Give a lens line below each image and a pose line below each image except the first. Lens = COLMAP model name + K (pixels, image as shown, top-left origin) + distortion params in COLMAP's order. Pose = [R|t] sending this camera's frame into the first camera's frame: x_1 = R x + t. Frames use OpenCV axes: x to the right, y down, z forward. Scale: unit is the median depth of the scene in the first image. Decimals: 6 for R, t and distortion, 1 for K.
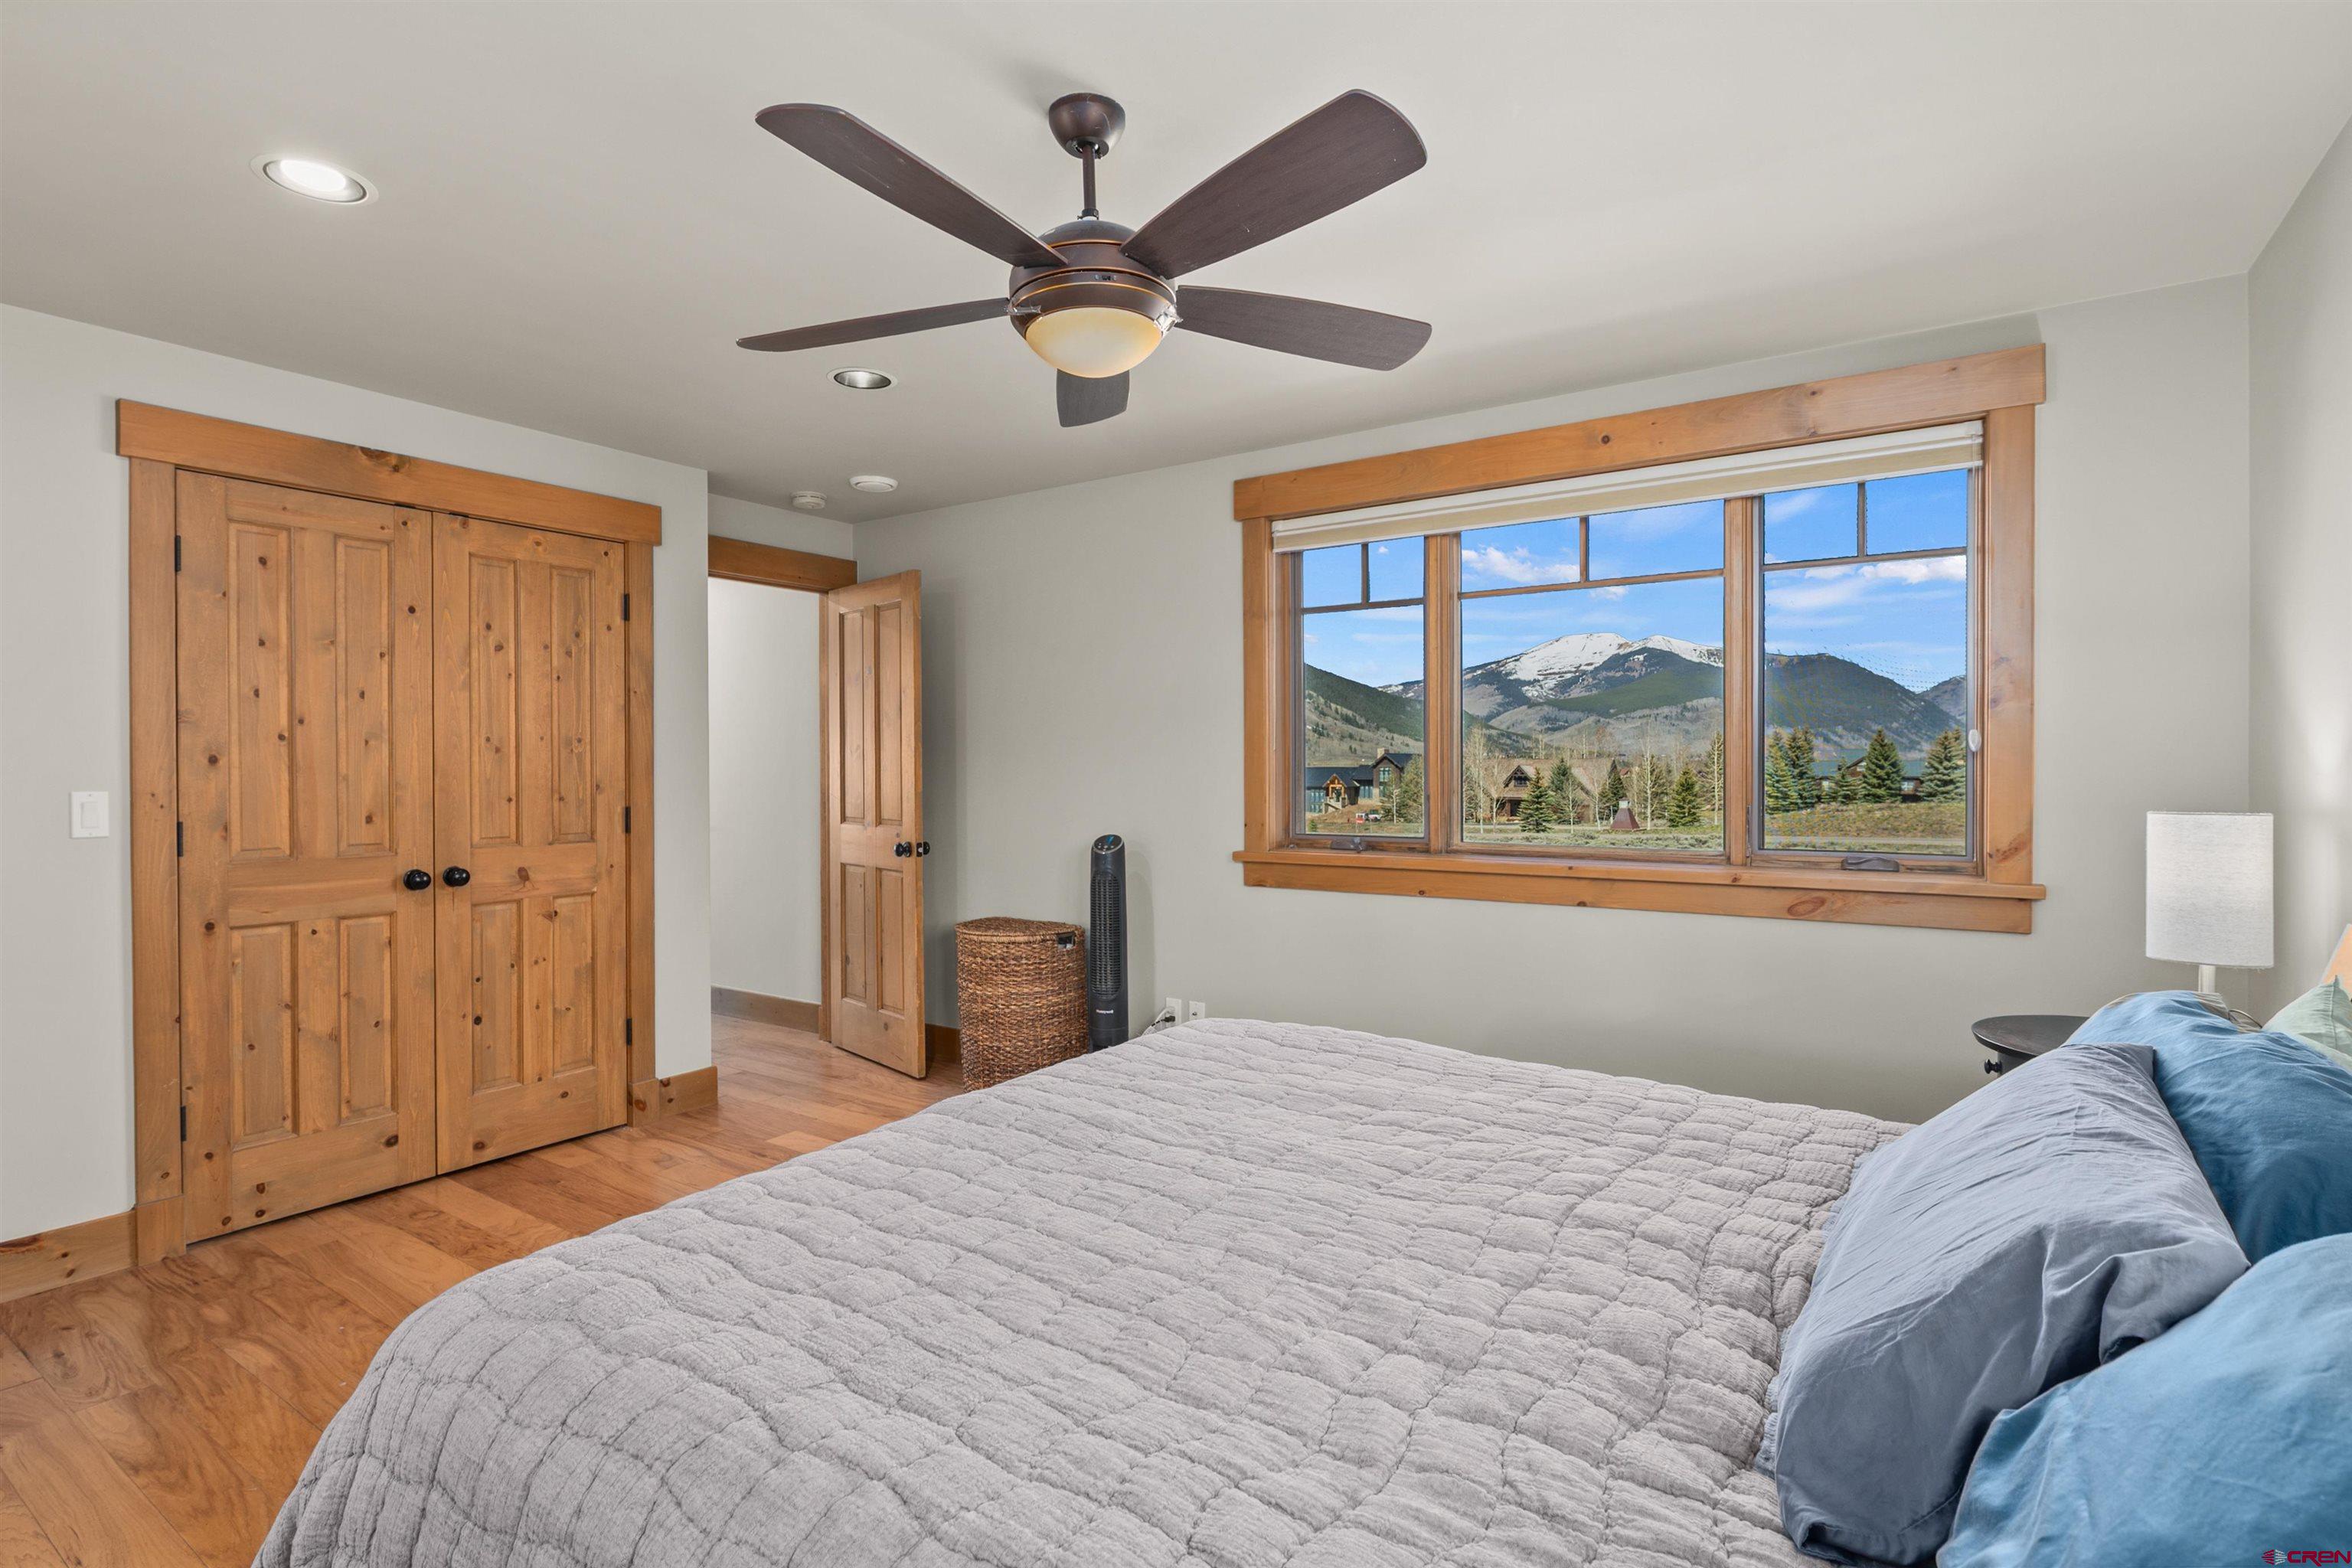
lens RADIAL K [[1112.2, 0, 1180.7], [0, 1112.2, 780.0], [0, 0, 1]] dist [-0.003536, -0.000087]
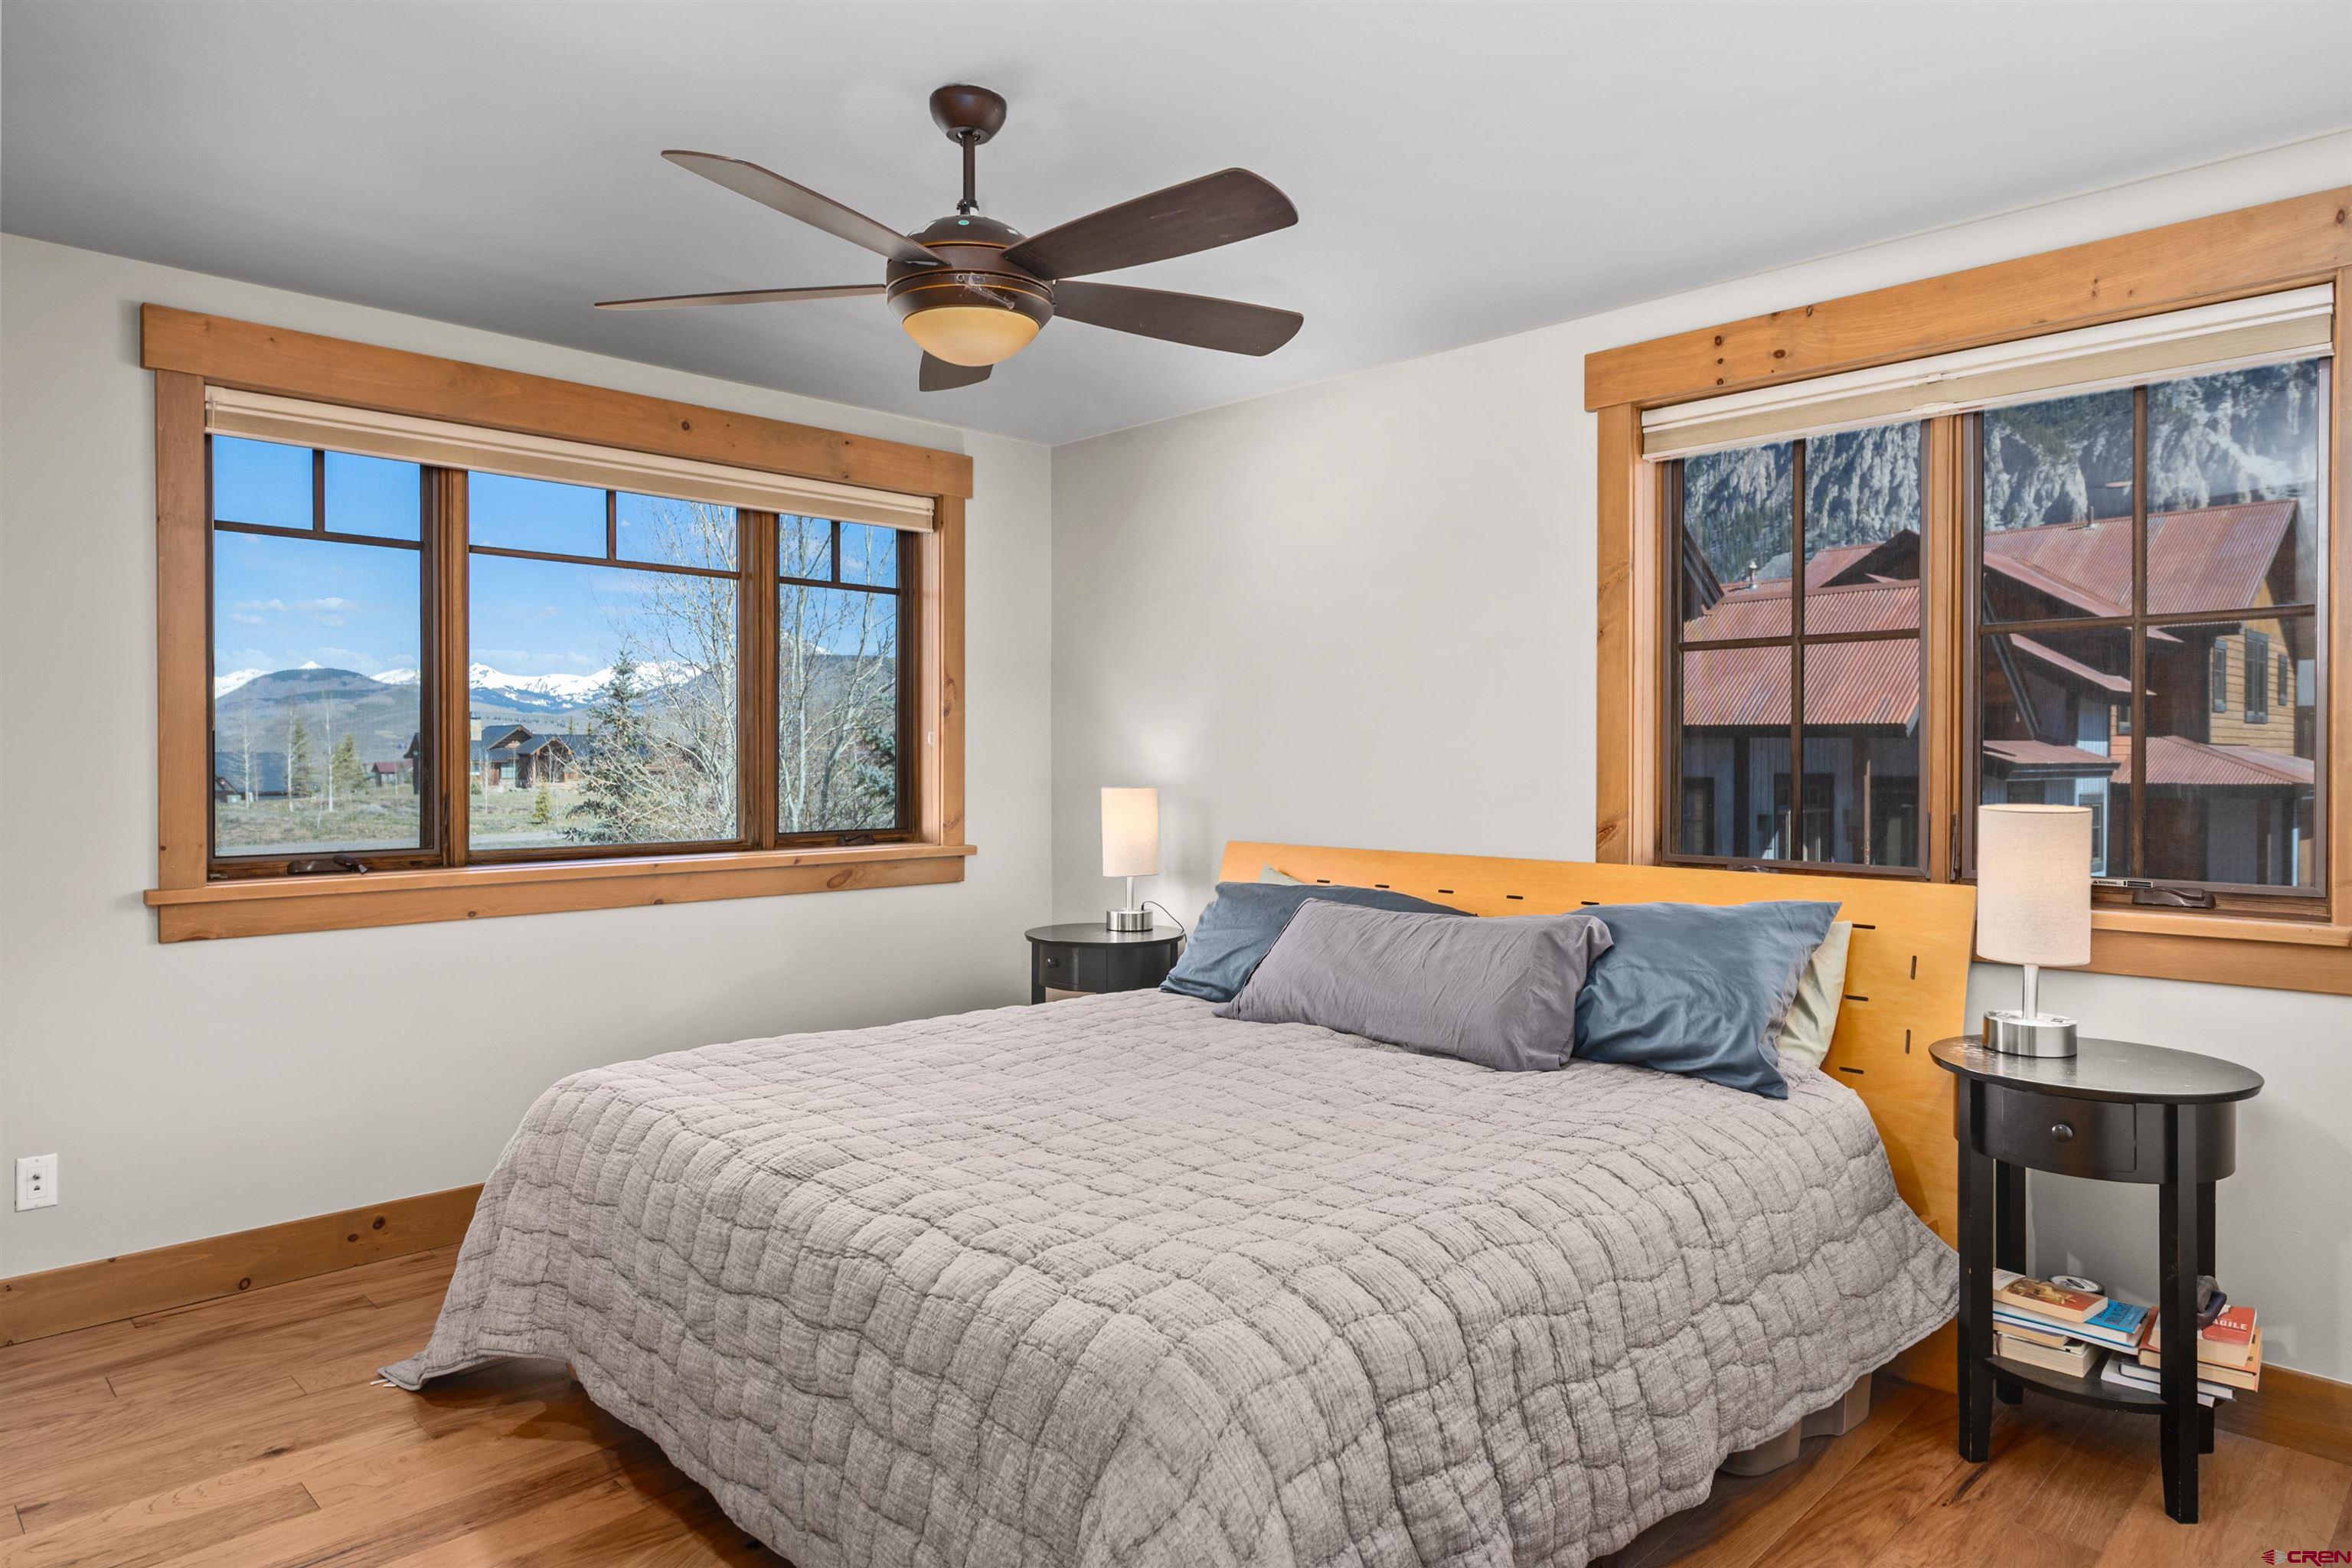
lens RADIAL K [[1429.9, 0, 1176.6], [0, 1429.9, 773.8], [0, 0, 1]] dist [-0.002303, -0.000421]
pose [[0.180031, -0.011199, 0.983597, -0.681325], [0.004348, 0.999934, 0.010589, -0.009049], [-0.983651, 0.002371, 0.180068, 0.297426]]
